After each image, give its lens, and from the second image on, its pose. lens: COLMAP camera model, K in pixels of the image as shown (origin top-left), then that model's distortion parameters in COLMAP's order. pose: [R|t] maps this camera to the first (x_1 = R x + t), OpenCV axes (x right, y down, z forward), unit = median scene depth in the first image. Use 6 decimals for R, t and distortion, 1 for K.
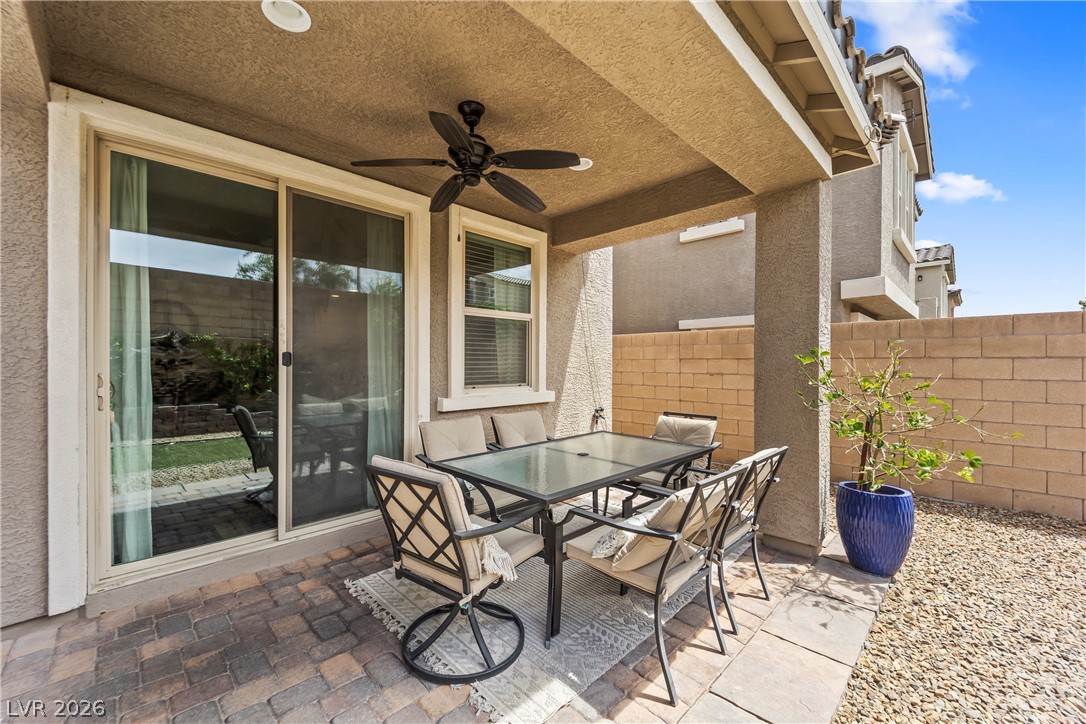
lens RADIAL K [[434.4, 0, 537.8], [0, 434.4, 364.7], [0, 0, 1]] dist [0.018719, -0.006449]
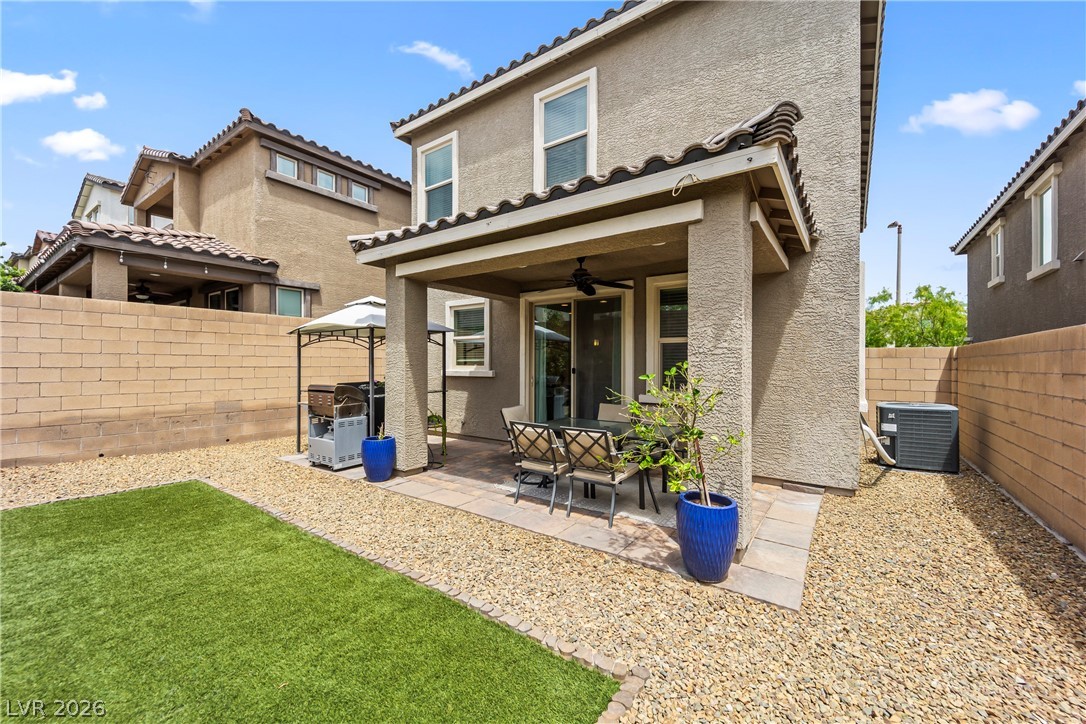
lens RADIAL K [[434.4, 0, 543.0], [0, 434.4, 359.8], [0, 0, 1]] dist [0.018719, -0.006449]
pose [[0.163604, -0.010434, -0.986471, 1.229291], [-0.004881, 0.999923, -0.011386, -0.031112], [0.986514, 0.006678, 0.163540, 0.302040]]
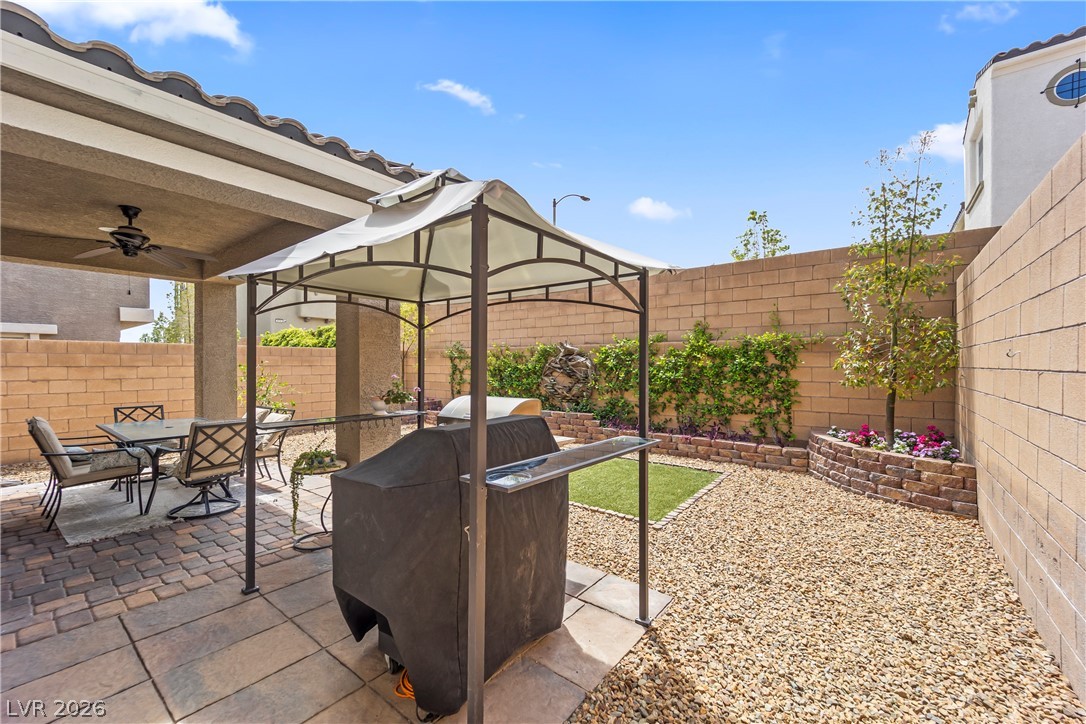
lens RADIAL K [[434.4, 0, 543.1], [0, 434.4, 371.9], [0, 0, 1]] dist [0.018719, -0.006449]
pose [[-0.129285, -0.020311, 0.991399, -1.197706], [0.004018, 0.999771, 0.021007, -0.025992], [-0.991599, 0.006699, -0.129174, -0.151062]]
